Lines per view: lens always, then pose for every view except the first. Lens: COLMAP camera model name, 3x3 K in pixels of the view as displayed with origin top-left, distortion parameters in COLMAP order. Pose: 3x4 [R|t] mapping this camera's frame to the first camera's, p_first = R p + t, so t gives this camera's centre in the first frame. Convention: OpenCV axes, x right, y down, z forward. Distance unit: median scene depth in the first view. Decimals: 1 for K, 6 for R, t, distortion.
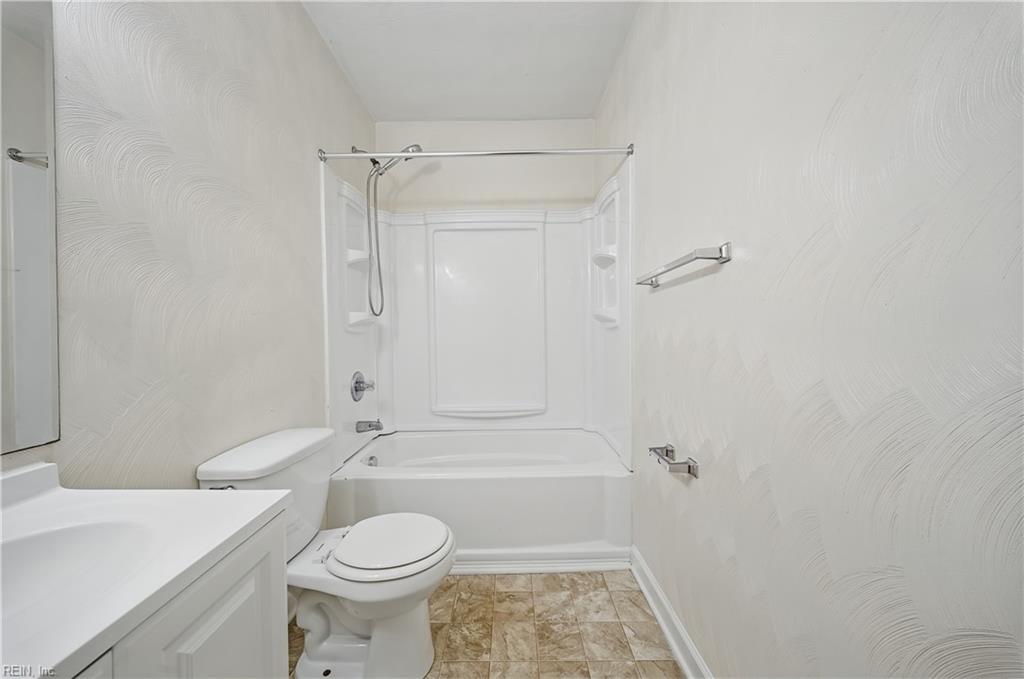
lens RADIAL K [[362.5, 0, 507.2], [0, 362.5, 334.6], [0, 0, 1]] dist [0.009884, -0.007479]
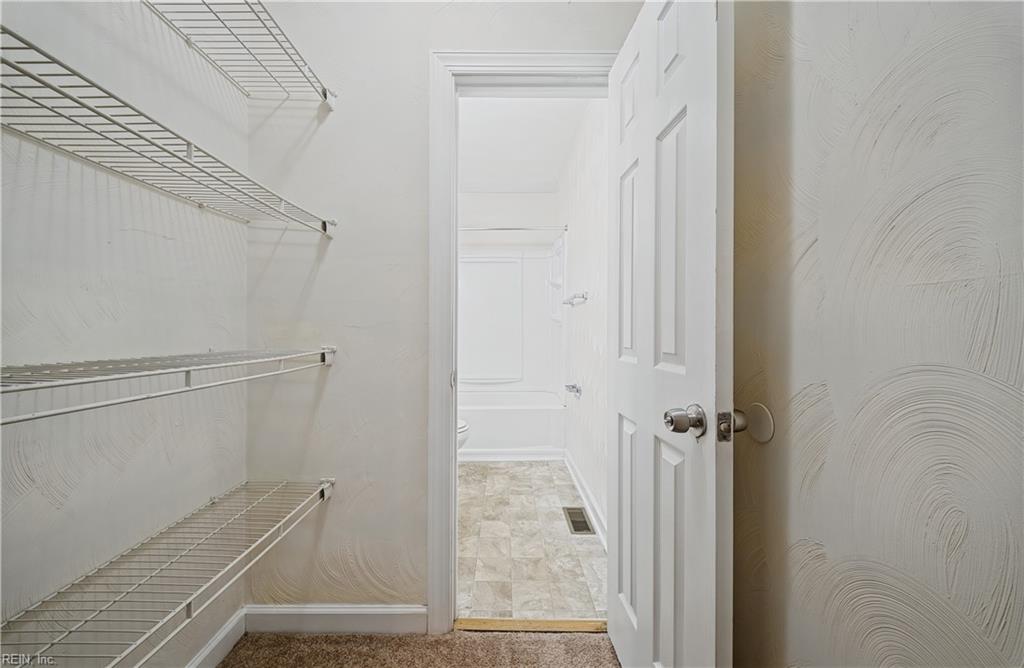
lens RADIAL K [[358.8, 0, 506.9], [0, 358.8, 330.6], [0, 0, 1]] dist [0.000270, -0.000031]
pose [[0.999730, 0.013083, 0.019206, 0.013893], [-0.013051, 0.999913, -0.001810, 0.008420], [-0.019228, 0.001559, 0.999814, -0.683911]]
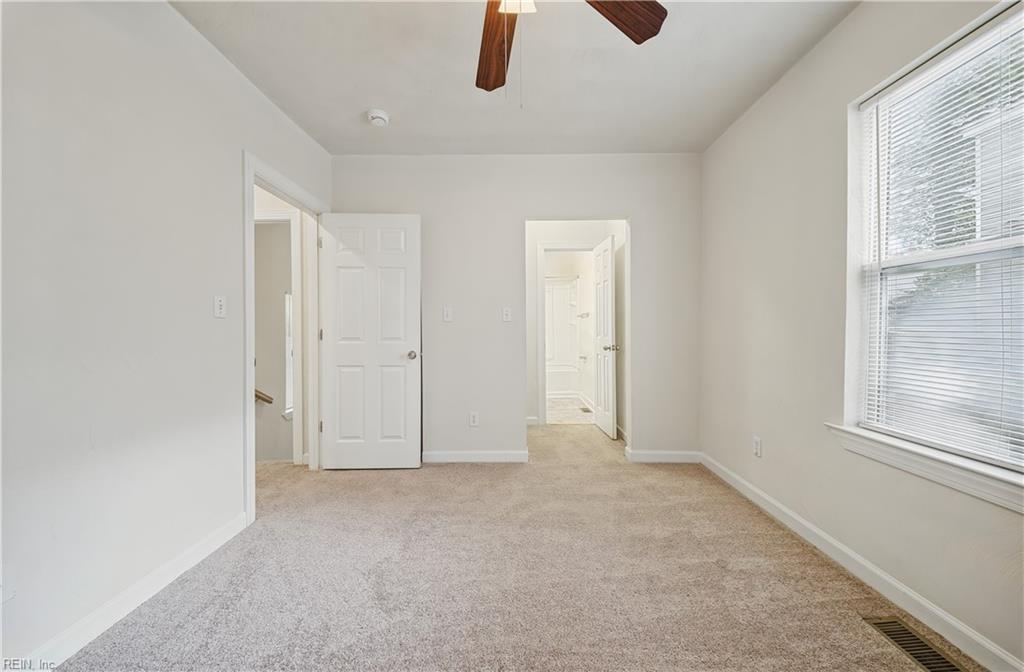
lens RADIAL K [[358.8, 0, 506.9], [0, 358.8, 332.6], [0, 0, 1]] dist [0.000270, -0.000031]
pose [[0.999998, 0.000863, -0.001956, -0.290472], [-0.000863, 1.000000, -0.000259, 0.023201], [0.001956, 0.000261, 0.999998, -2.117313]]
